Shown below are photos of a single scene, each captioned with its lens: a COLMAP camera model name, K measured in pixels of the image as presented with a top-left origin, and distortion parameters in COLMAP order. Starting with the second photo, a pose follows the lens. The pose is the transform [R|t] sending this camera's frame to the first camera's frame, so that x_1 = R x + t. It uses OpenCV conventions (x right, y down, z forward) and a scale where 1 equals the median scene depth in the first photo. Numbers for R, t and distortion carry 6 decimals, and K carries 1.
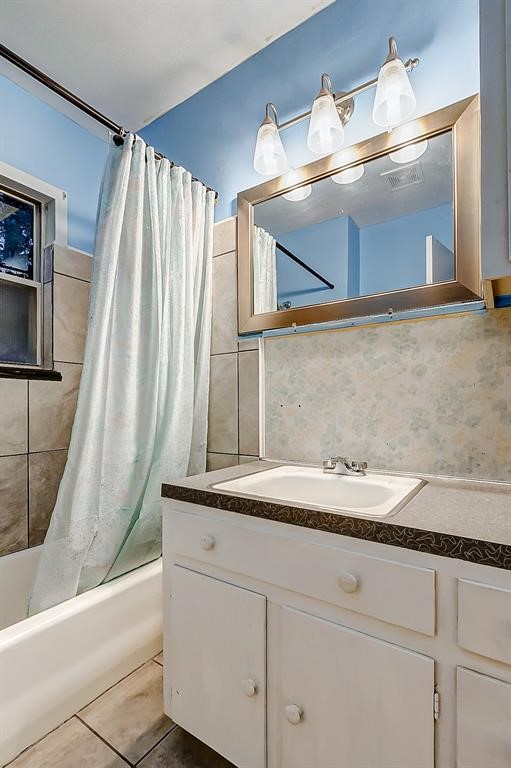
lens RADIAL K [[355.9, 0, 267.0], [0, 355.9, 392.2], [0, 0, 1]] dist [0.002293, -0.000292]
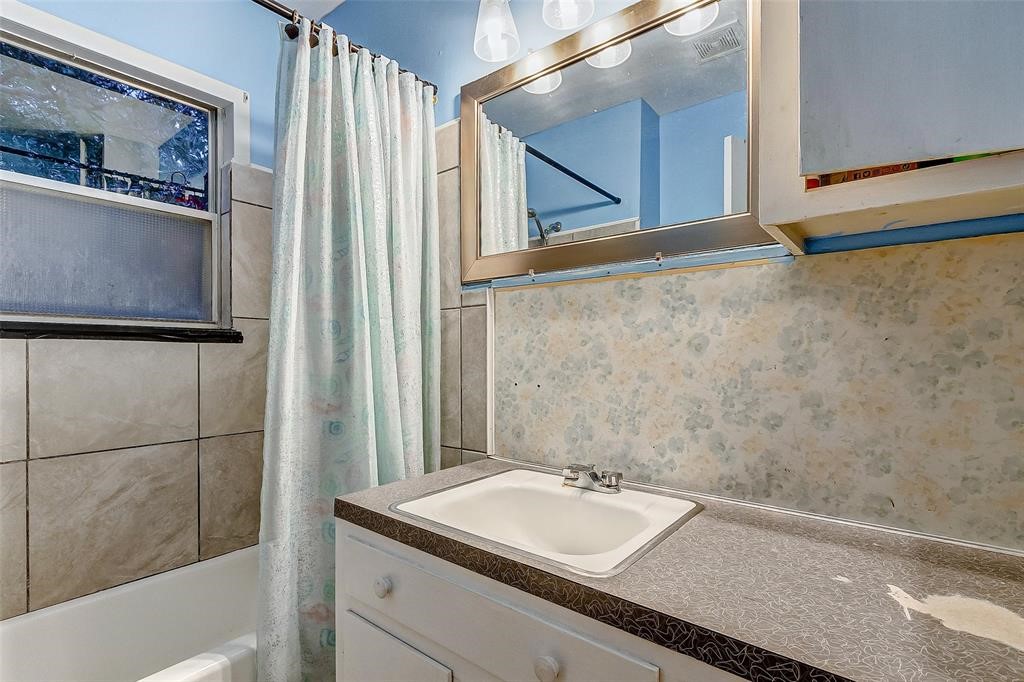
lens RADIAL K [[484.9, 0, 512.0], [0, 484.9, 341.0], [0, 0, 1]] dist [0.001785, -0.000072]
pose [[0.995537, -0.001360, -0.094361, 0.140874], [0.002567, 0.999916, 0.012676, -0.069449], [0.094336, -0.012862, 0.995457, 0.028899]]
